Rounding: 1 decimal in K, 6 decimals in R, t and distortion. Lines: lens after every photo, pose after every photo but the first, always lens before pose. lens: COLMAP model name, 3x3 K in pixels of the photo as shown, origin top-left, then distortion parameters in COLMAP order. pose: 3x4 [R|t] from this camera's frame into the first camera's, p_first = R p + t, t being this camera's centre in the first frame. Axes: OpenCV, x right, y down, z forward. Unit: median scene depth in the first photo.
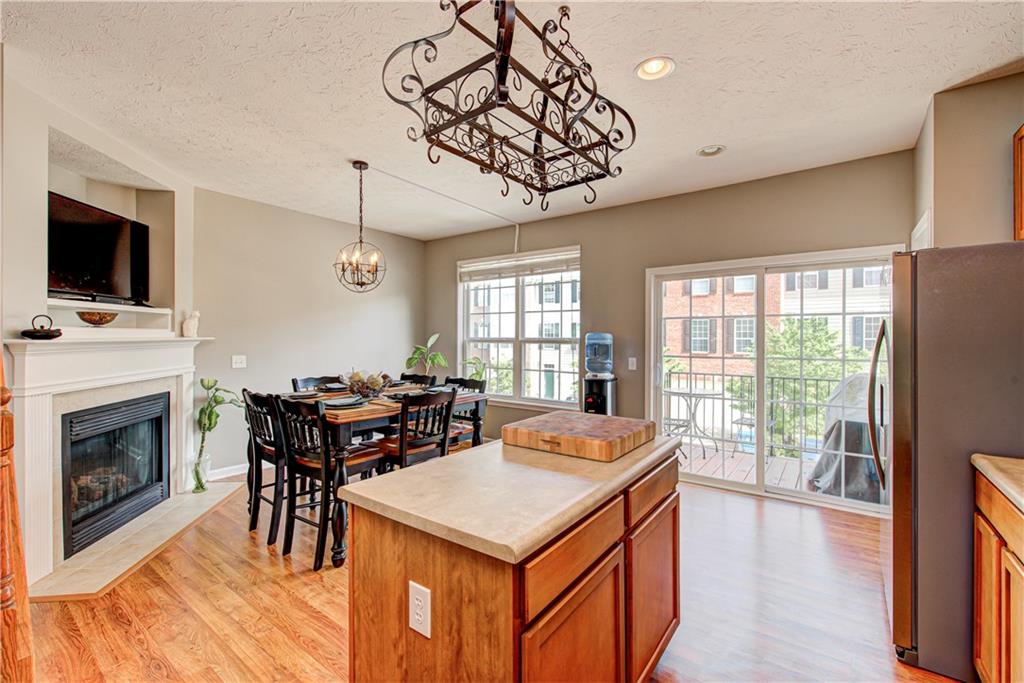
lens RADIAL K [[434.8, 0, 513.3], [0, 434.8, 340.4], [0, 0, 1]] dist [-0.004337, 0.000847]
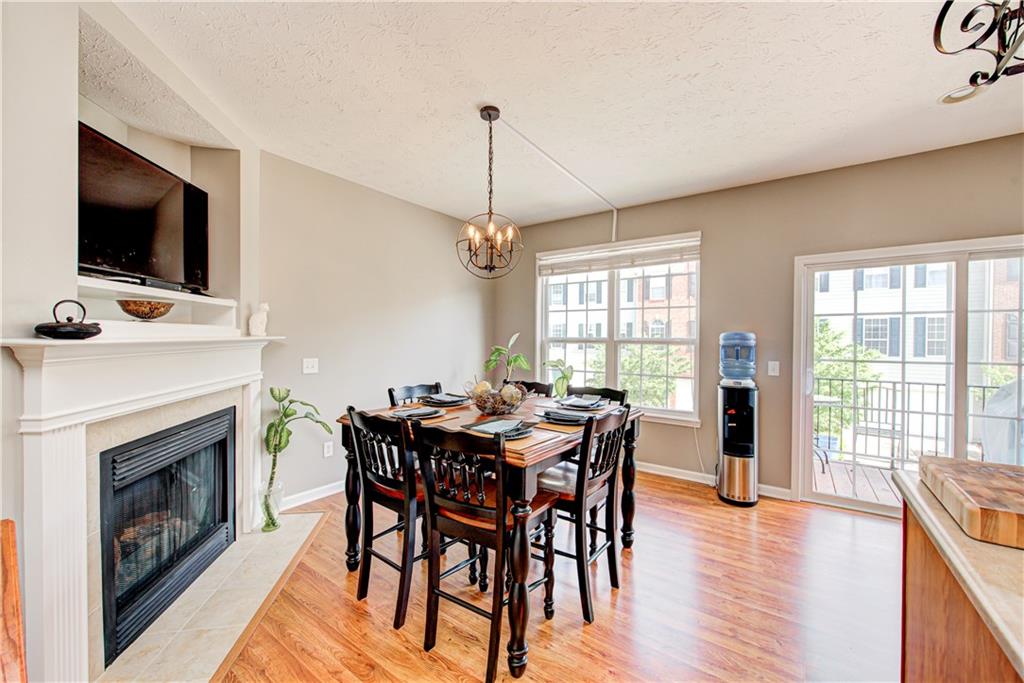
lens RADIAL K [[399.6, 0, 516.8], [0, 399.6, 342.5], [0, 0, 1]] dist [-0.001967, -0.001086]
pose [[0.999838, 0.002576, 0.017789, -0.299879], [-0.002698, 0.999973, 0.006837, -0.002202], [-0.017771, -0.006884, 0.999818, 0.274170]]
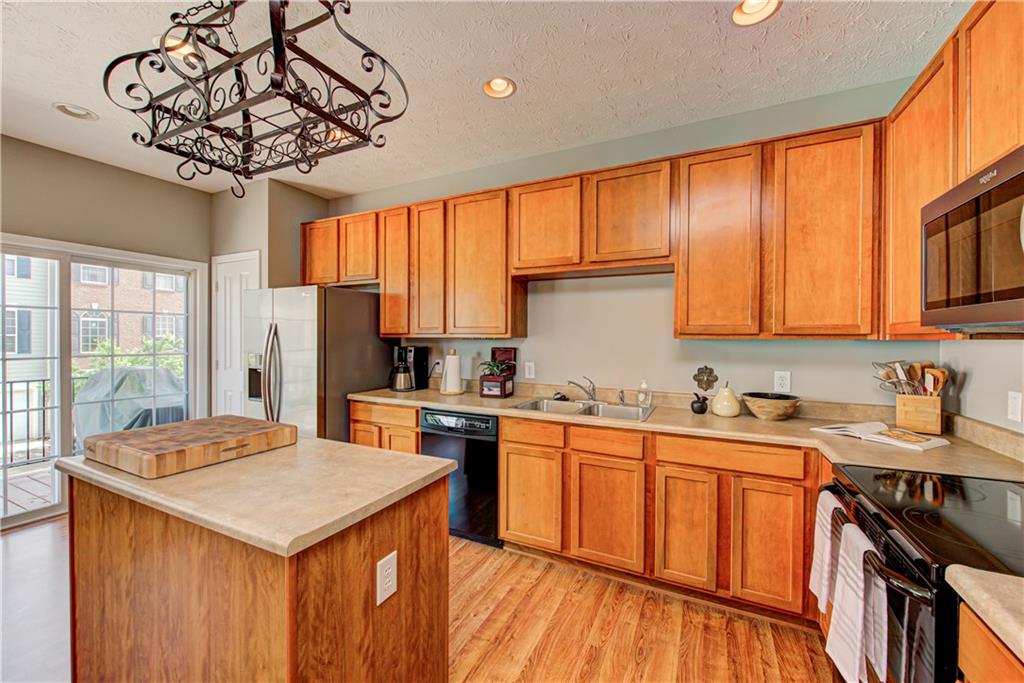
lens RADIAL K [[399.6, 0, 515.9], [0, 399.6, 342.8], [0, 0, 1]] dist [-0.001967, -0.001086]
pose [[-0.190180, -0.015531, 0.981626, -0.405053], [-0.000346, 0.999876, 0.015753, -0.001776], [-0.981749, 0.002656, -0.190162, 0.273769]]
